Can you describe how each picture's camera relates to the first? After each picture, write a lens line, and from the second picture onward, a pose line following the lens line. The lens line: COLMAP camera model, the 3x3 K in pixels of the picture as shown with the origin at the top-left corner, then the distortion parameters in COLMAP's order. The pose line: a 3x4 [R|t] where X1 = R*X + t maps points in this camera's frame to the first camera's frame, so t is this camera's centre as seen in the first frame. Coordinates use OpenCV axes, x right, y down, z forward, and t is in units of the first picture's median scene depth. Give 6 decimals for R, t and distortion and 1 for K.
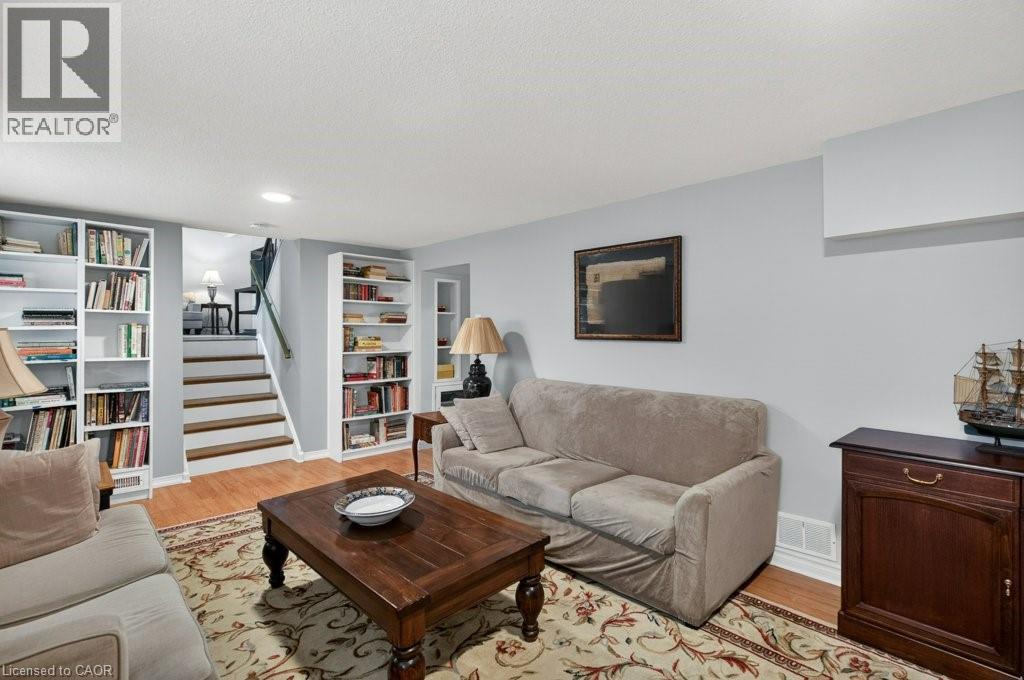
lens RADIAL K [[463.6, 0, 518.9], [0, 463.6, 335.2], [0, 0, 1]] dist [0.001070, -0.000588]
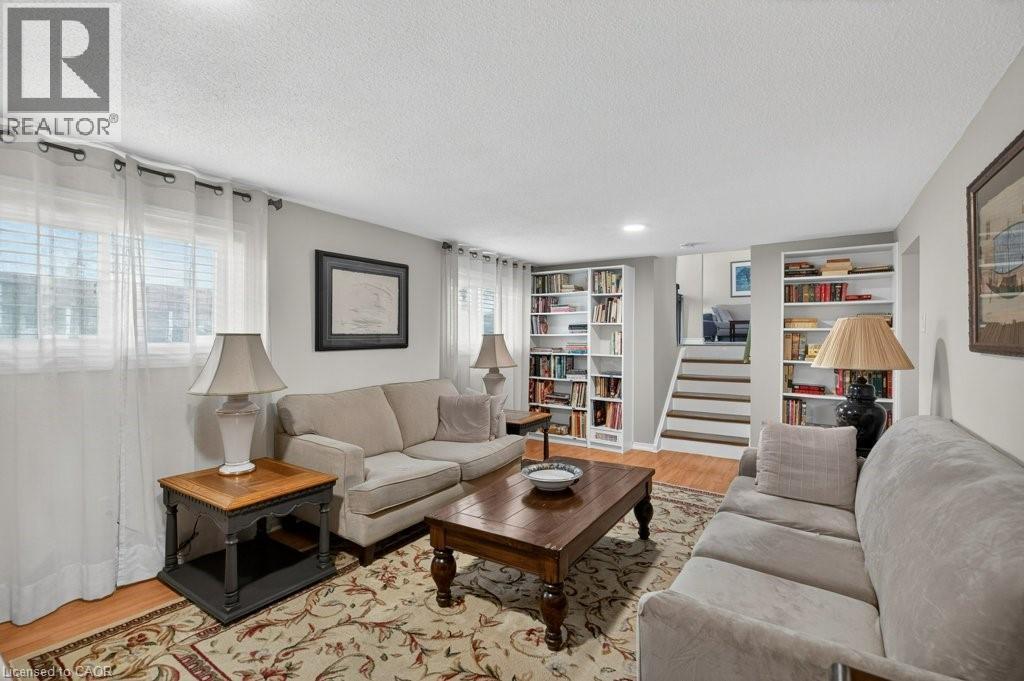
lens RADIAL K [[463.6, 0, 519.6], [0, 463.6, 334.9], [0, 0, 1]] dist [0.001070, -0.000588]
pose [[0.215206, 0.005278, -0.976554, 0.546638], [-0.008102, 0.999961, 0.003619, -0.017472], [0.976535, 0.007134, 0.215241, 0.386582]]
